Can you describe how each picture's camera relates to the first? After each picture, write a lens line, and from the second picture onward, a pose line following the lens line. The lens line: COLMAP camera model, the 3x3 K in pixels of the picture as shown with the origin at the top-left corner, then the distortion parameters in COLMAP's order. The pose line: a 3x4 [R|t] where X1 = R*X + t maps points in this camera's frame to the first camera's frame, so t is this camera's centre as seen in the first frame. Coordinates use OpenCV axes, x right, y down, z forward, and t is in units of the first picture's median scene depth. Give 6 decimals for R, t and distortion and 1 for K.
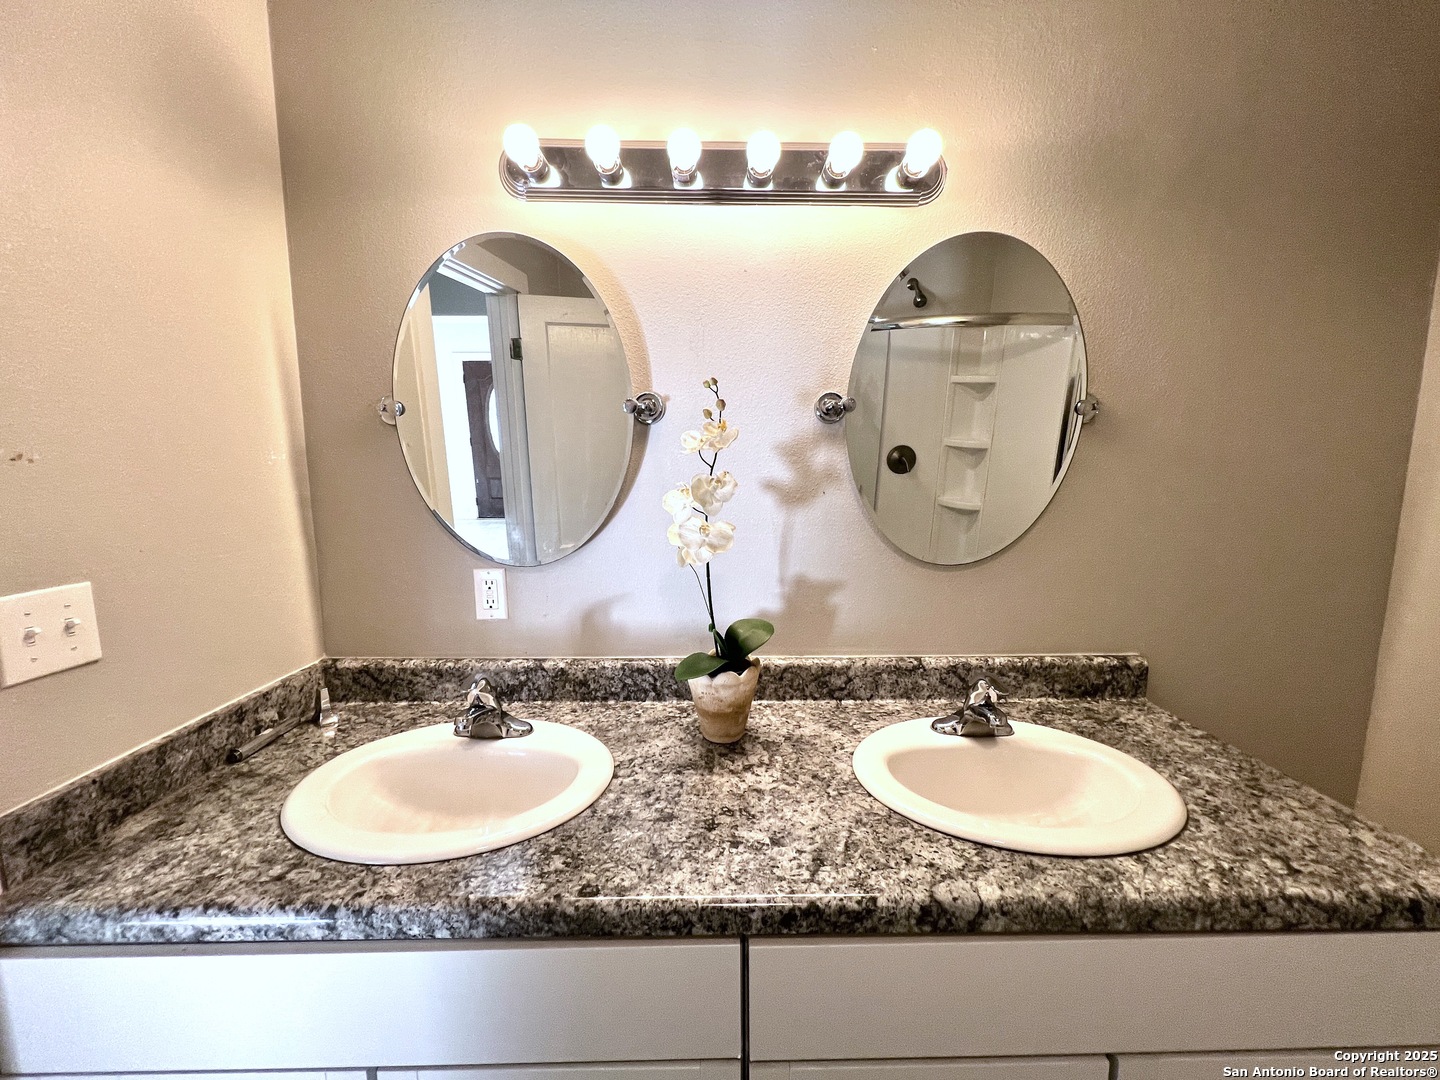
lens RADIAL K [[575.4, 0, 714.8], [0, 575.4, 537.5], [0, 0, 1]] dist [-0.001688, 0.000393]
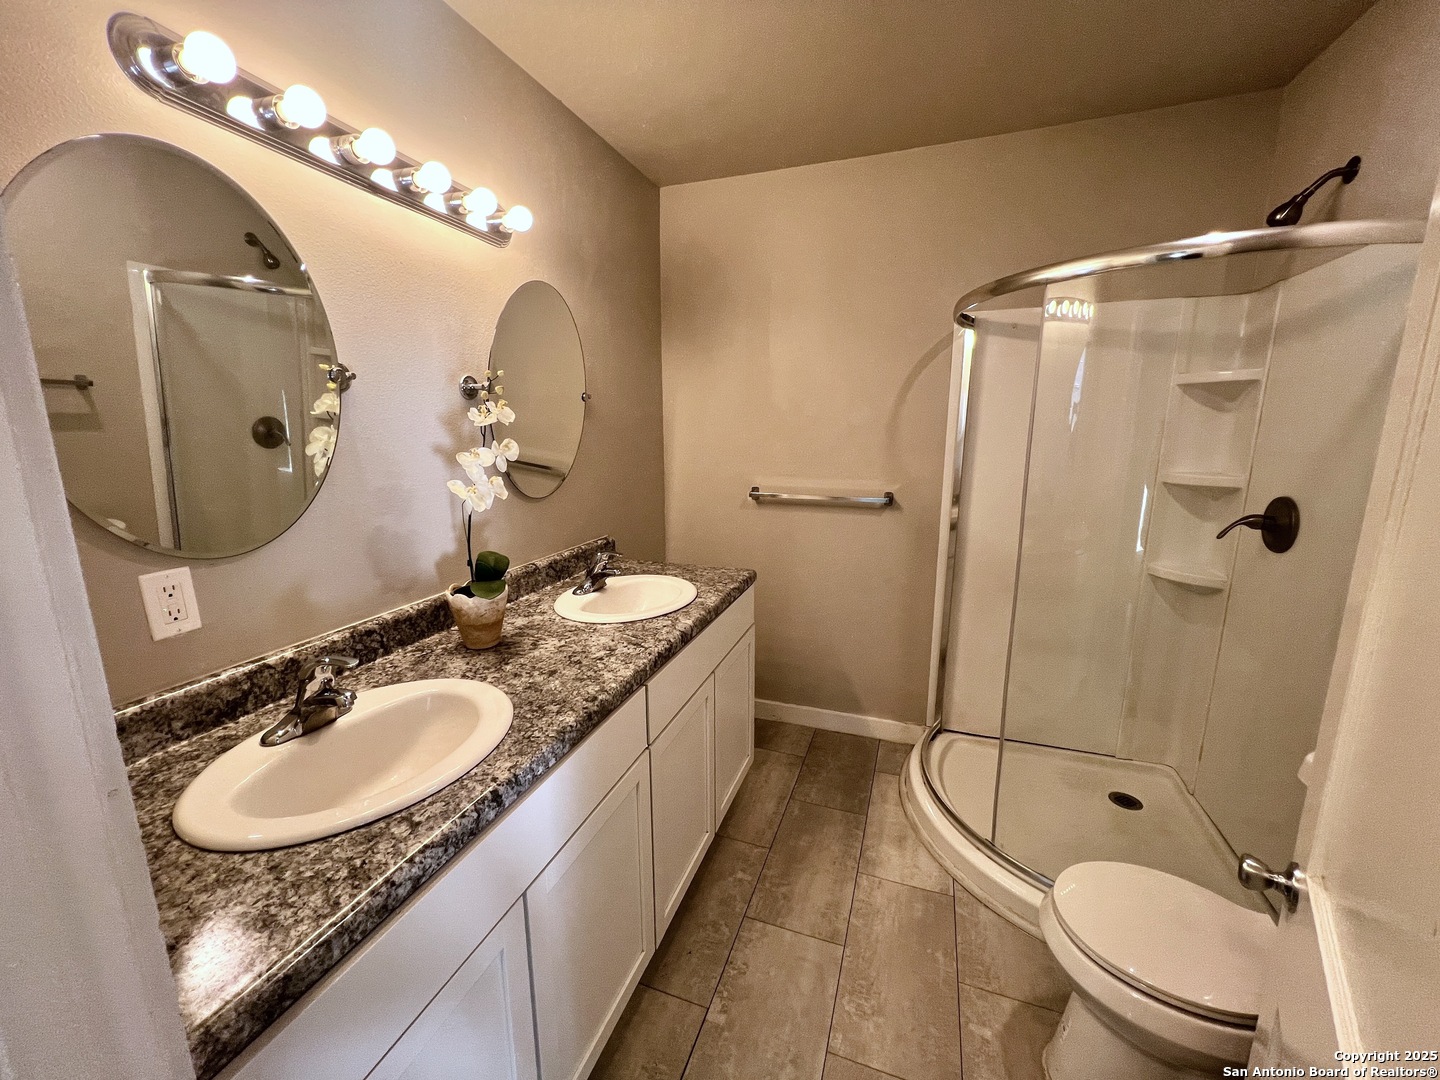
lens RADIAL K [[575.4, 0, 716.2], [0, 575.4, 539.4], [0, 0, 1]] dist [-0.001688, 0.000393]
pose [[0.342728, -0.179008, 0.922222, -1.076898], [0.109402, 0.982604, 0.150071, -0.027732], [-0.933043, 0.049460, 0.356349, 0.042405]]
